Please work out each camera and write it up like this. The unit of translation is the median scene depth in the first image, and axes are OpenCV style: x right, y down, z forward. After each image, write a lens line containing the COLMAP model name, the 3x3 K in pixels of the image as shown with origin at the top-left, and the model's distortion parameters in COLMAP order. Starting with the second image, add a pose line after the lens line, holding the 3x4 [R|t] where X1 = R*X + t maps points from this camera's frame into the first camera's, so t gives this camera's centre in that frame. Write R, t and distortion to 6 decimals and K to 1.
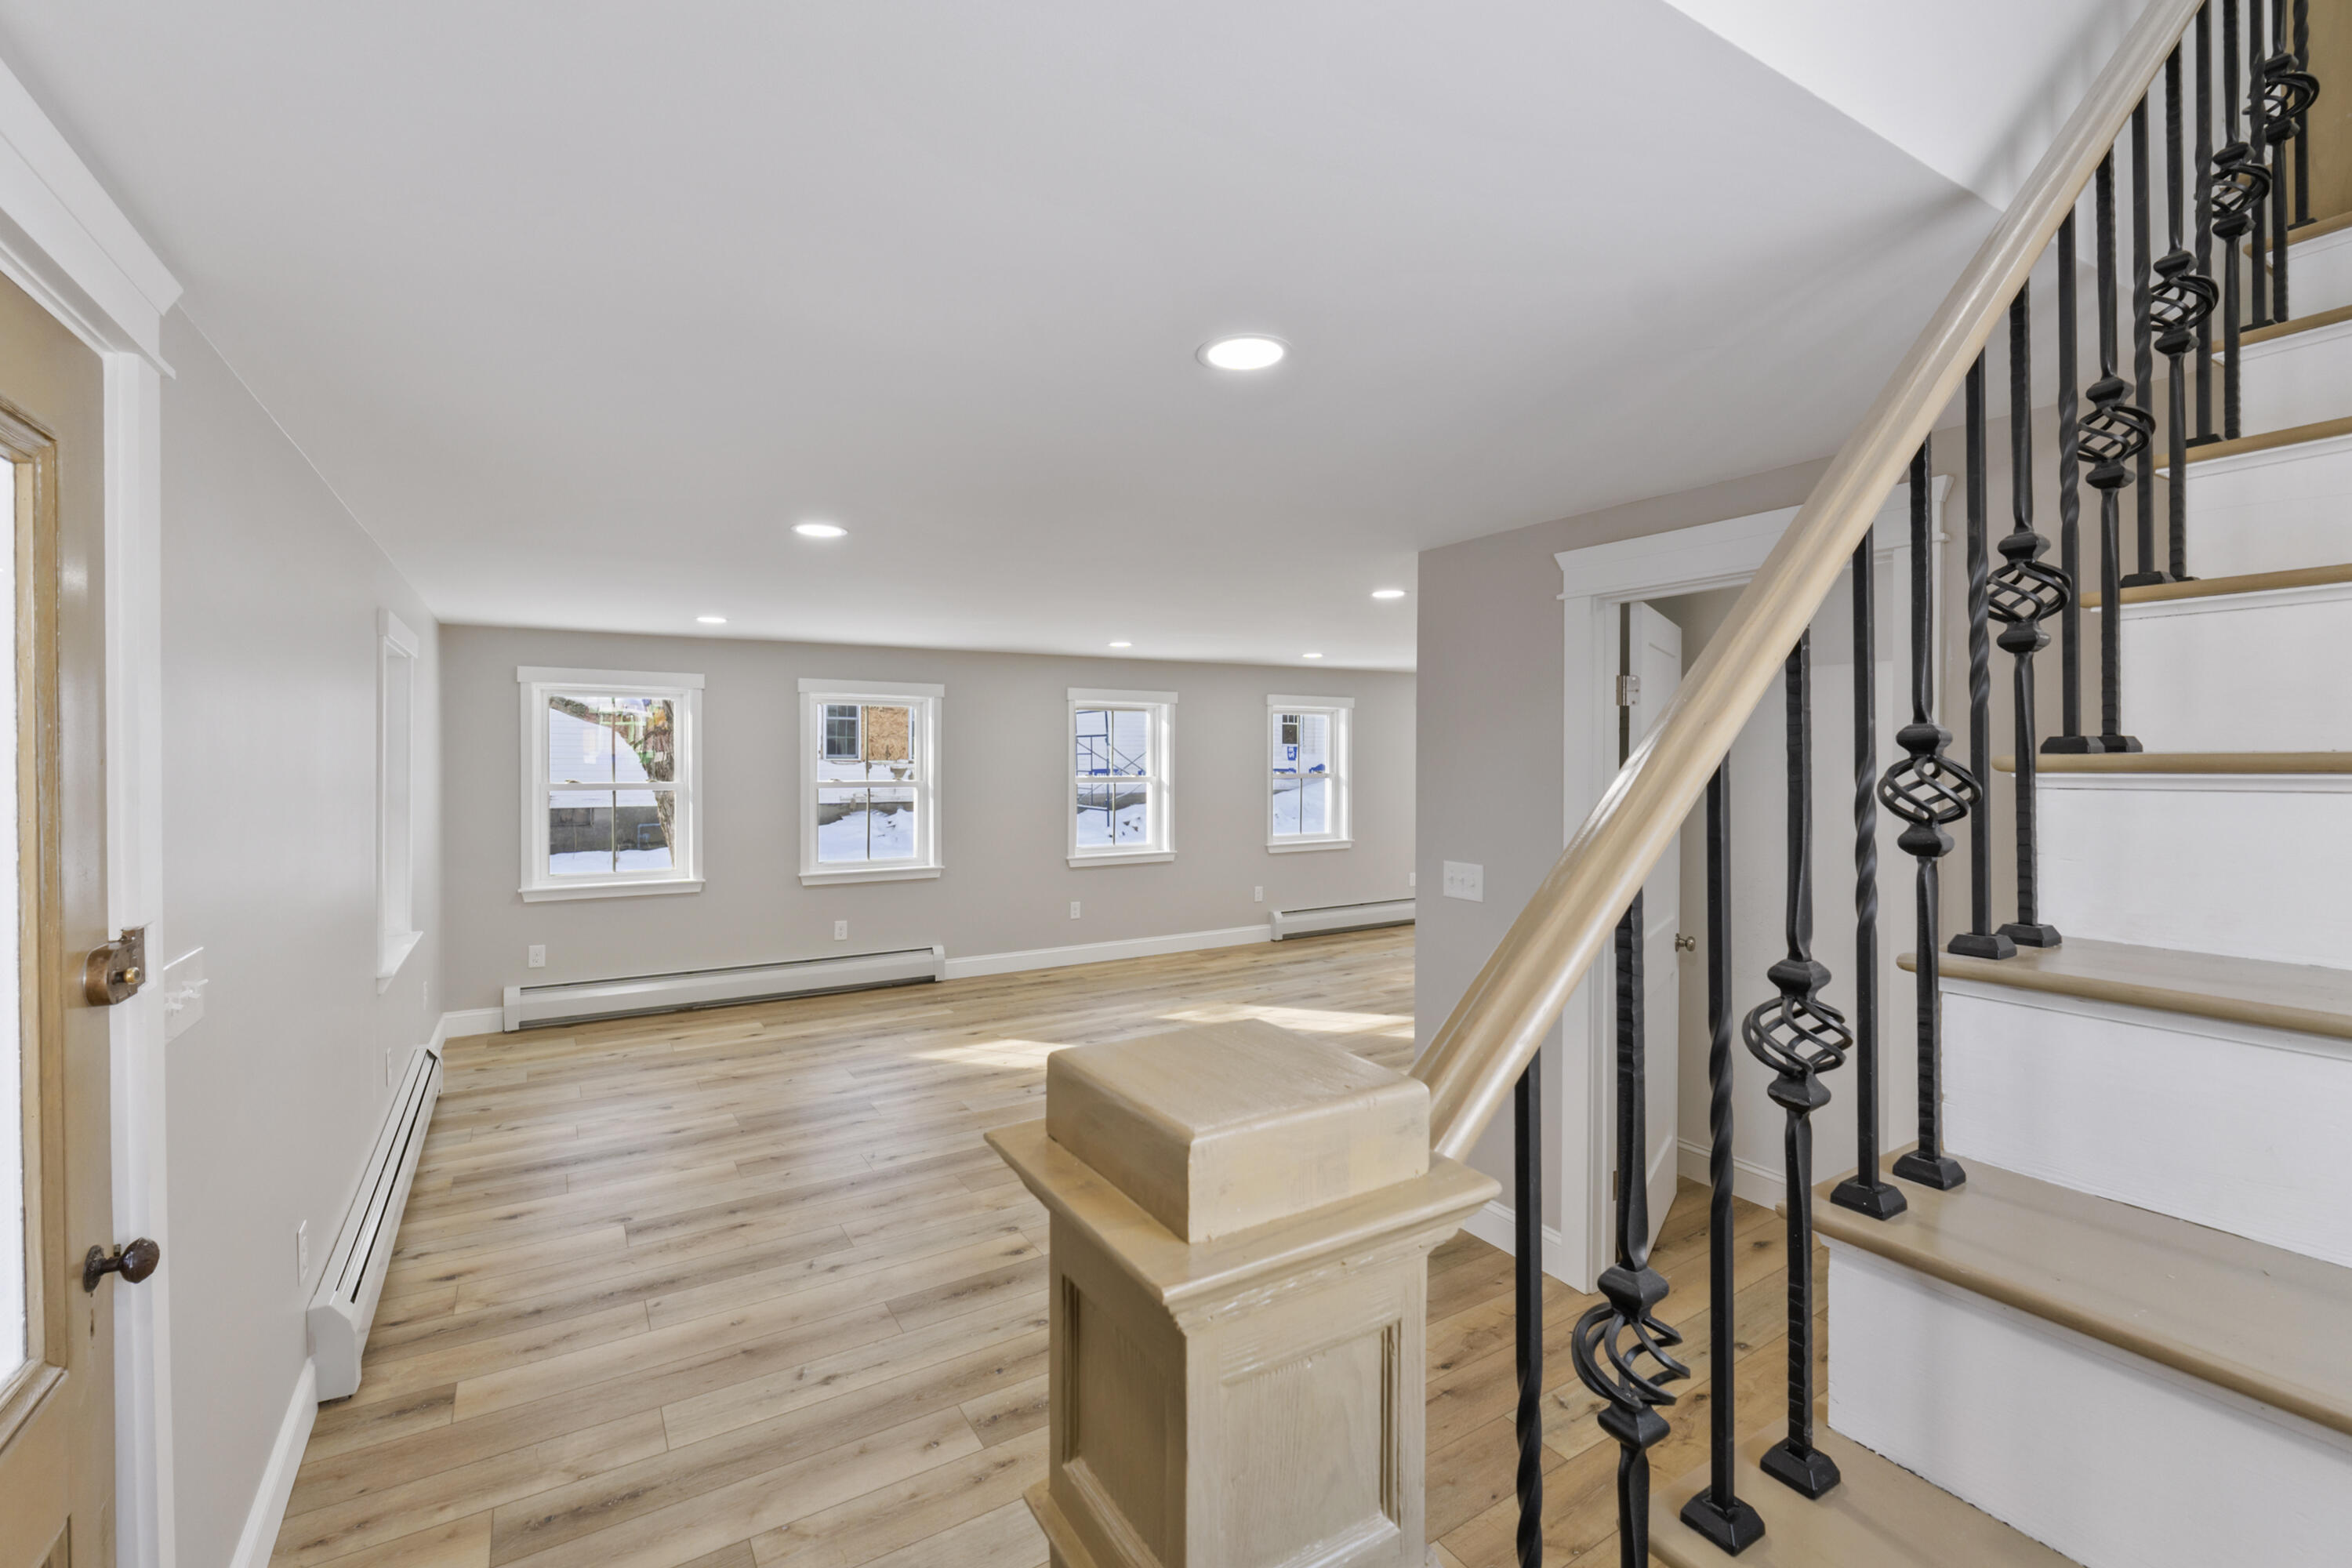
lens RADIAL K [[983.1, 0, 1164.6], [0, 983.1, 771.4], [0, 0, 1]] dist [-0.001042, -0.000426]
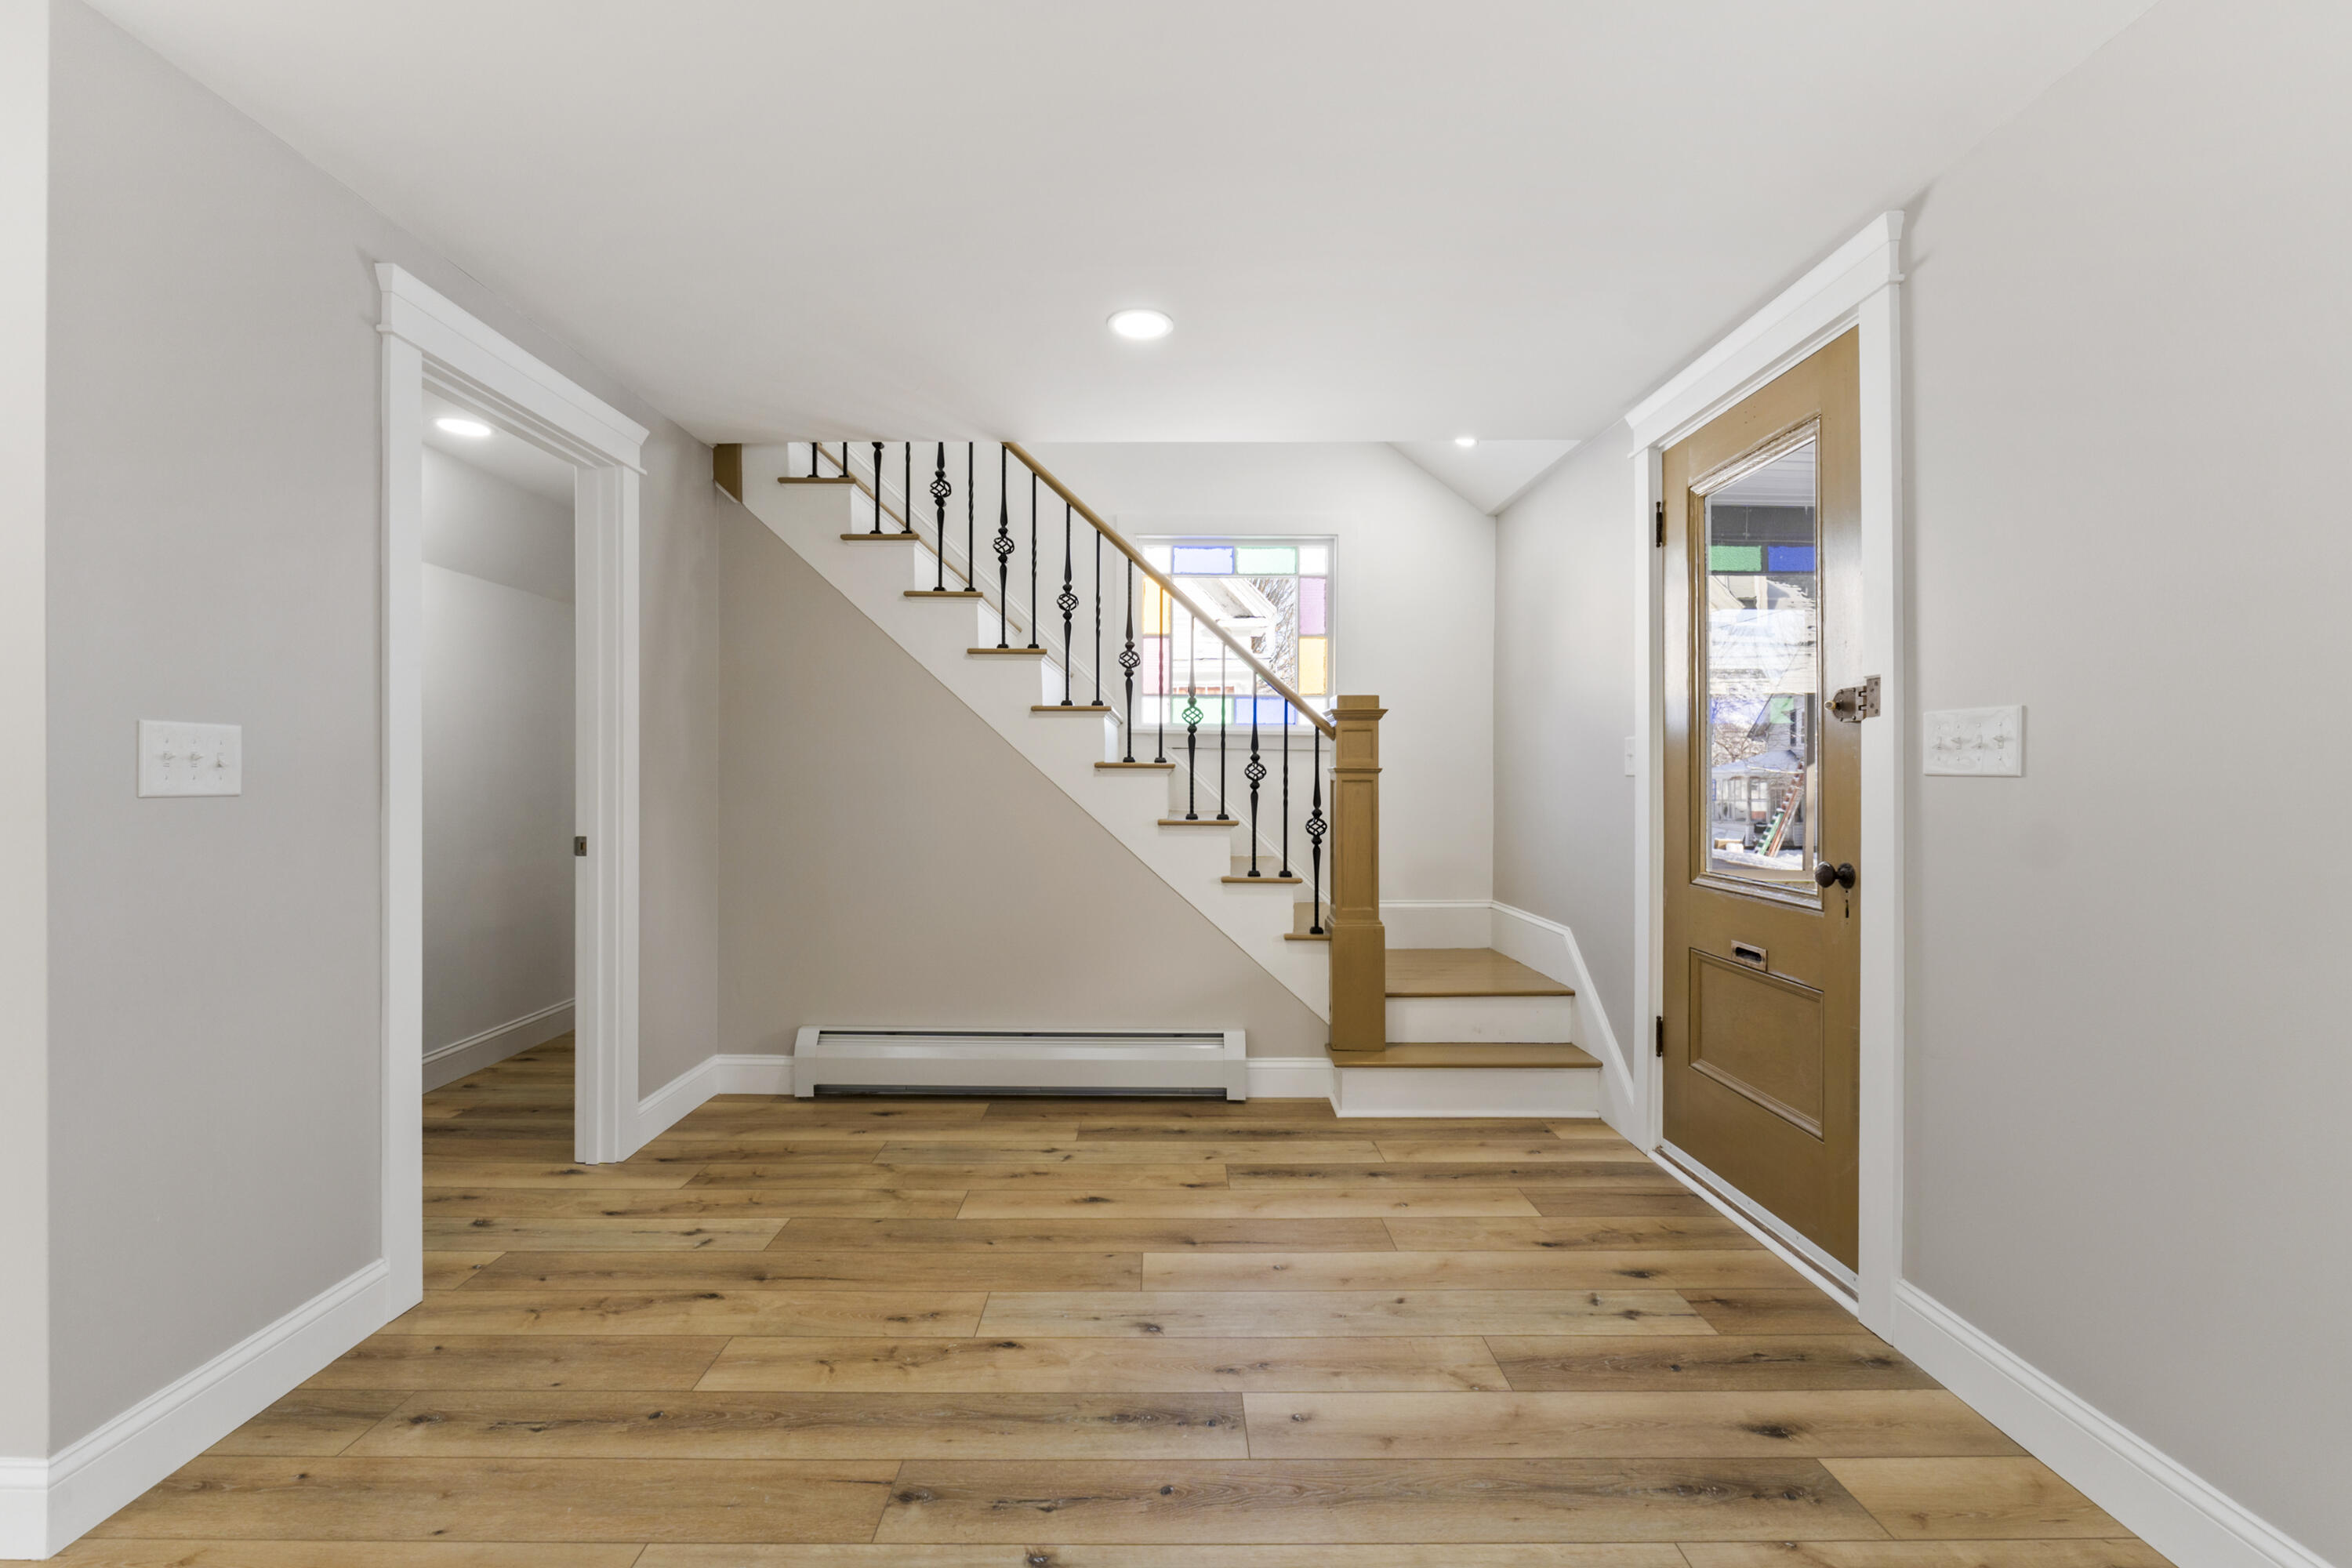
lens RADIAL K [[969.0, 0, 1166.5], [0, 969.0, 778.1], [0, 0, 1]] dist [-0.002371, -0.000544]
pose [[-0.846547, -0.004514, 0.532295, -0.573763], [0.002275, 0.999924, 0.012098, 0.178375], [-0.532309, 0.011452, -0.846473, 1.766258]]
